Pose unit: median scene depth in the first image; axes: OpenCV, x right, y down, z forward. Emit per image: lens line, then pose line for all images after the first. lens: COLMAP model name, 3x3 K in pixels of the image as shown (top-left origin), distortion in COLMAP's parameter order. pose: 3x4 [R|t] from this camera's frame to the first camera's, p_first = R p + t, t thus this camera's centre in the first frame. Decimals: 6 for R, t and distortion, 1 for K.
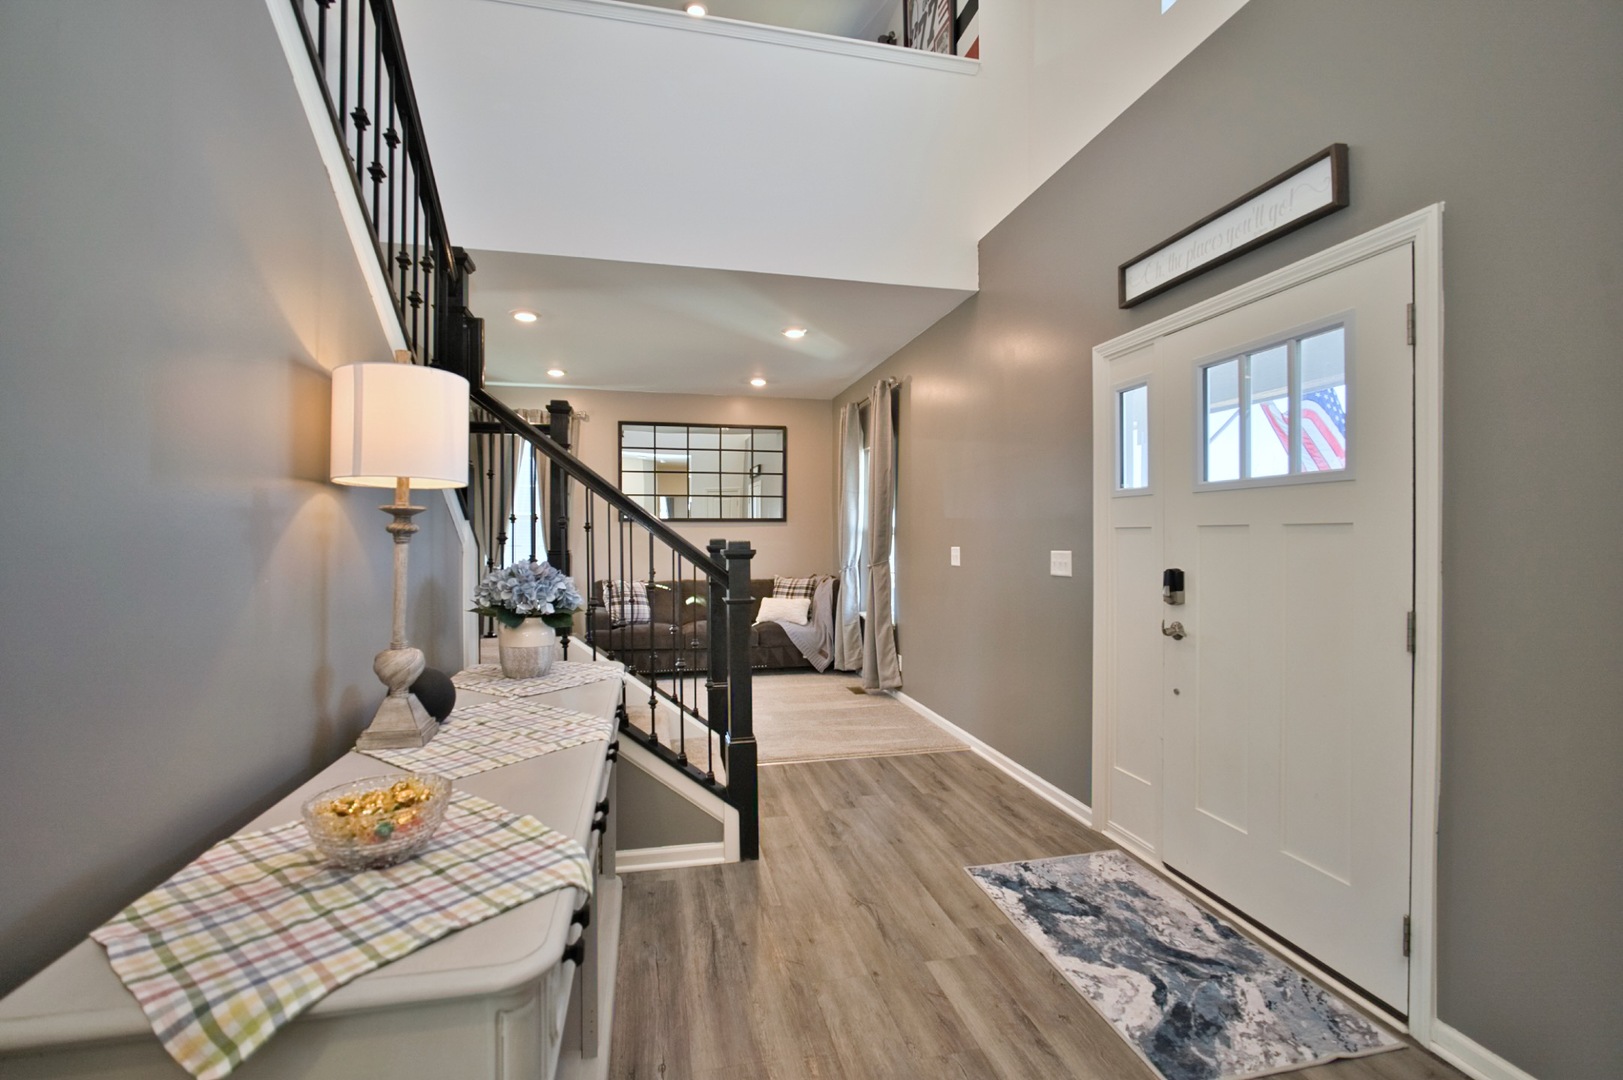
lens RADIAL K [[704.5, 0, 809.4], [0, 704.5, 539.6], [0, 0, 1]] dist [-0.024842, 0.007243]
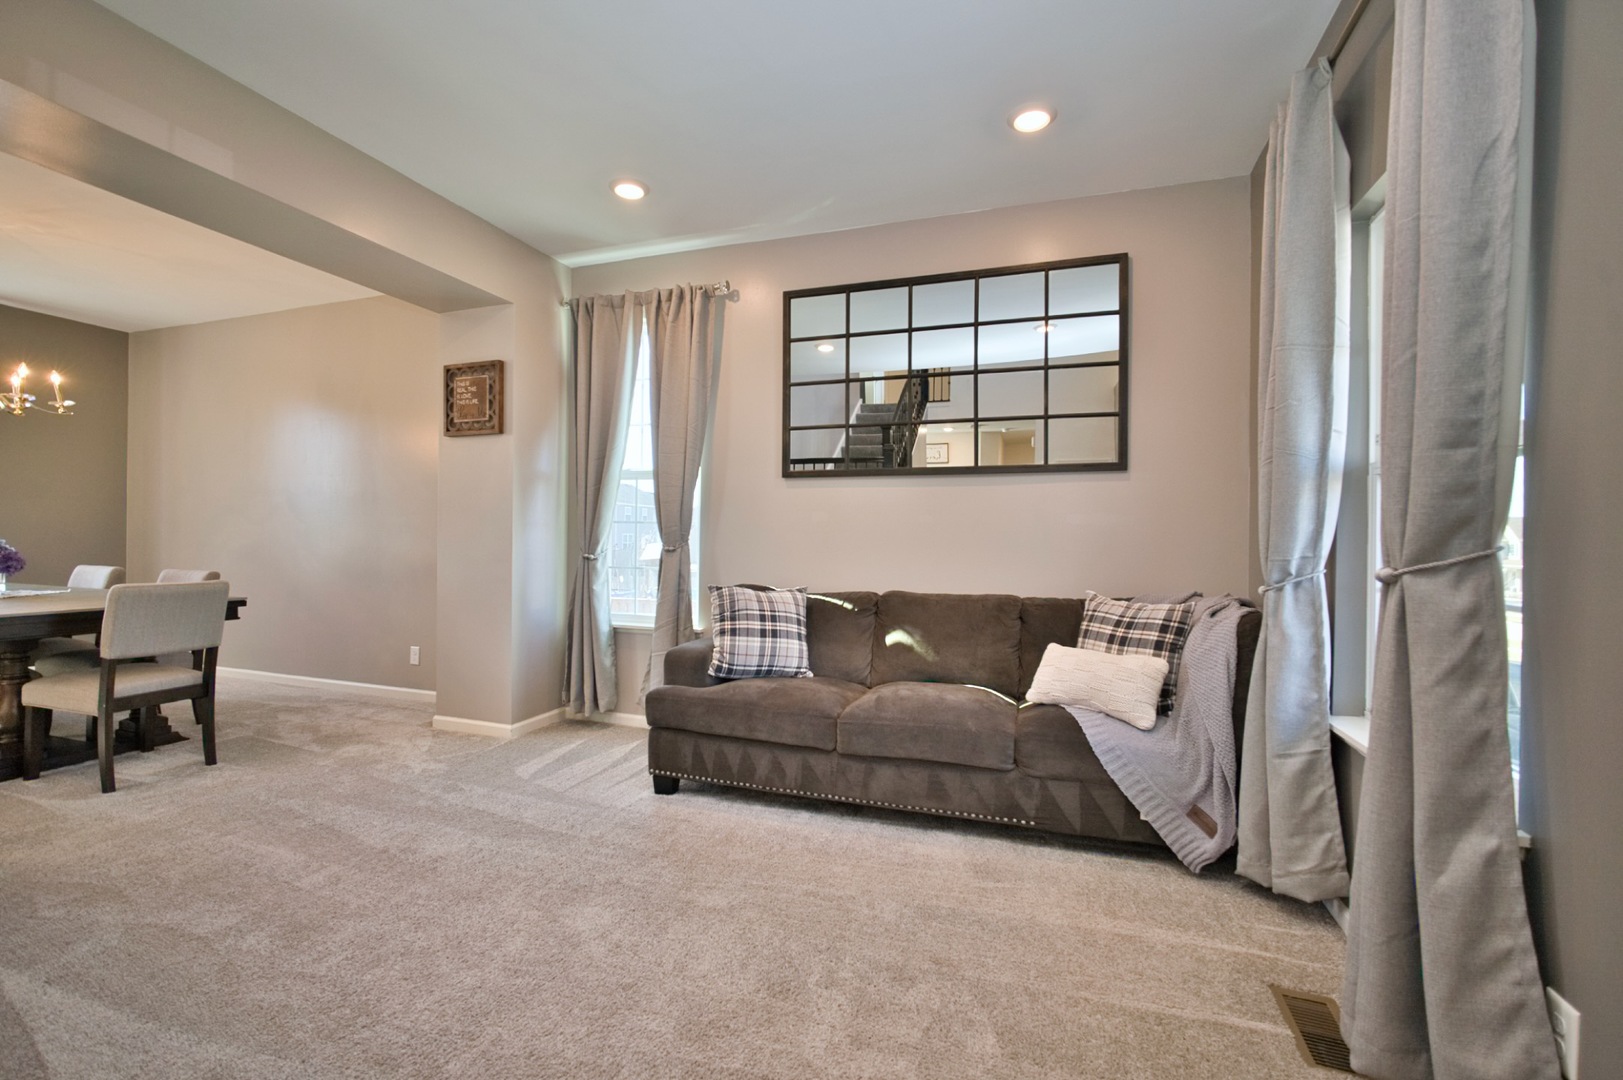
lens RADIAL K [[704.5, 0, 809.4], [0, 704.5, 539.6], [0, 0, 1]] dist [-0.024842, 0.007243]
pose [[0.845193, 0.009877, -0.534369, 0.074636], [-0.013214, 0.999910, -0.002417, 0.047773], [0.534297, 0.009104, 0.845248, 1.154966]]
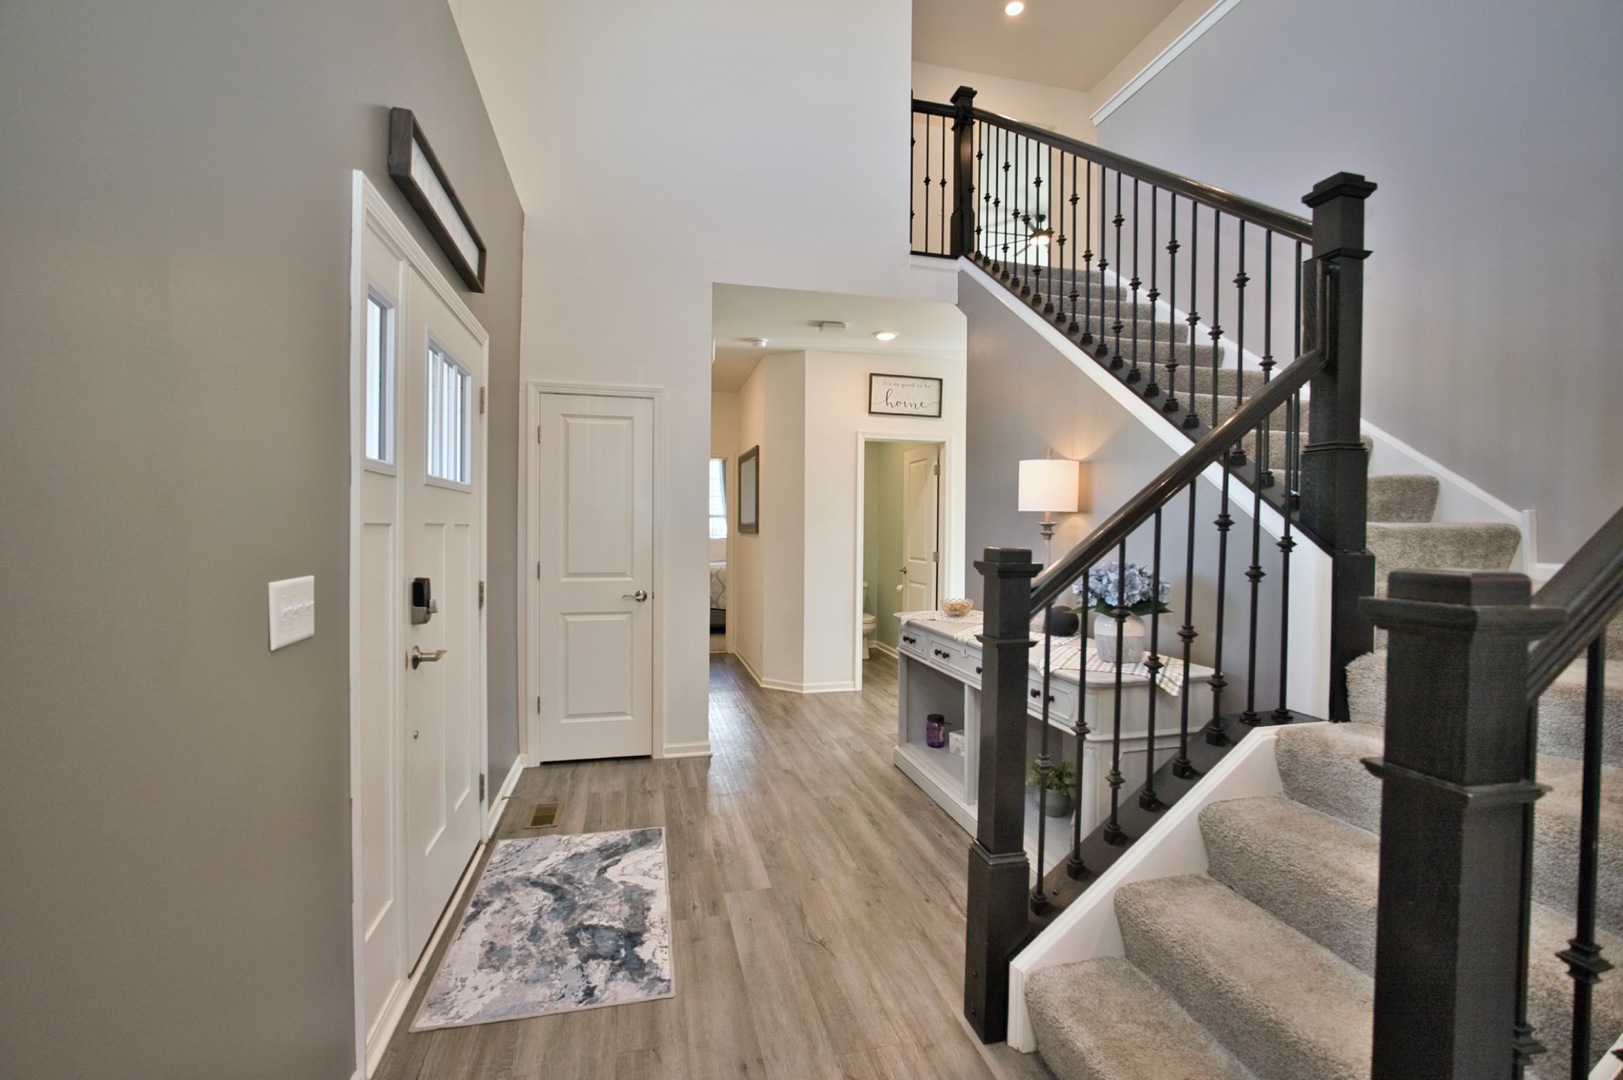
lens RADIAL K [[704.5, 0, 809.4], [0, 704.5, 539.6], [0, 0, 1]] dist [-0.024842, 0.007243]
pose [[-0.999891, -0.006239, -0.013384, 0.075226], [-0.006507, 0.999778, 0.020047, -0.015207], [0.013256, 0.020131, -0.999709, 1.389624]]
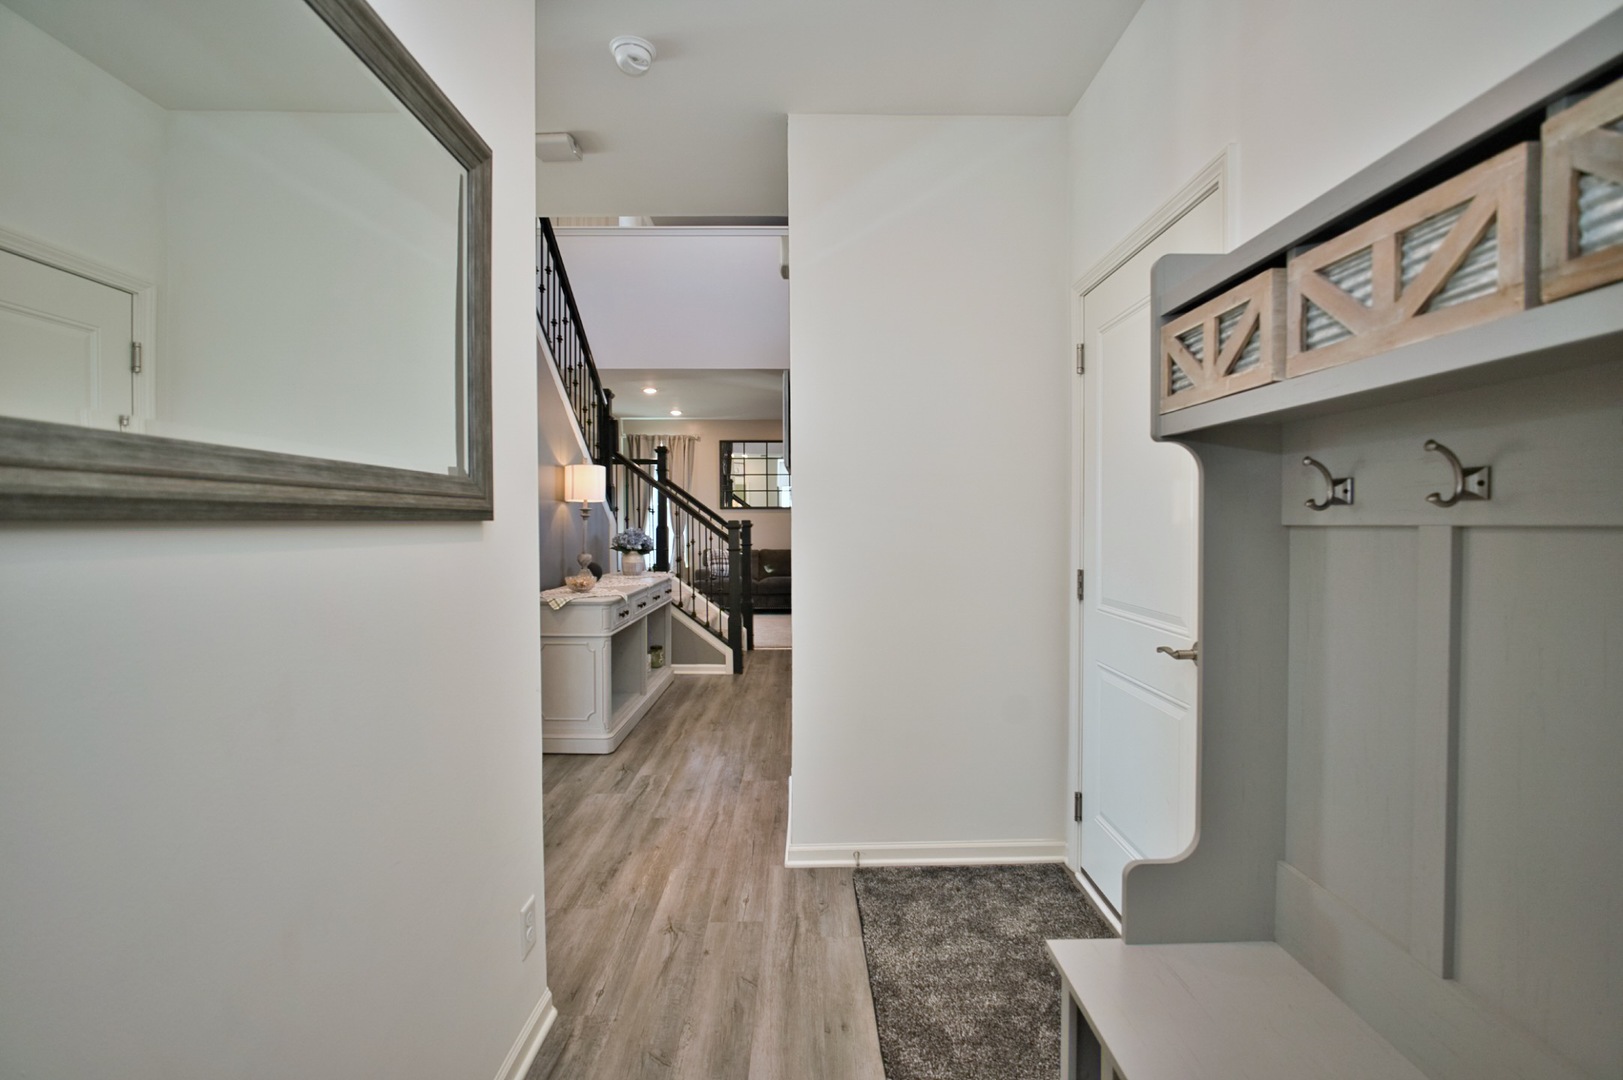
lens RADIAL K [[704.5, 0, 809.4], [0, 704.5, 539.6], [0, 0, 1]] dist [-0.024842, 0.007243]
pose [[0.976562, 0.006323, -0.215142, 0.473226], [-0.001218, 0.999715, 0.023850, 0.006823], [0.215231, -0.023029, 0.976292, -0.819025]]
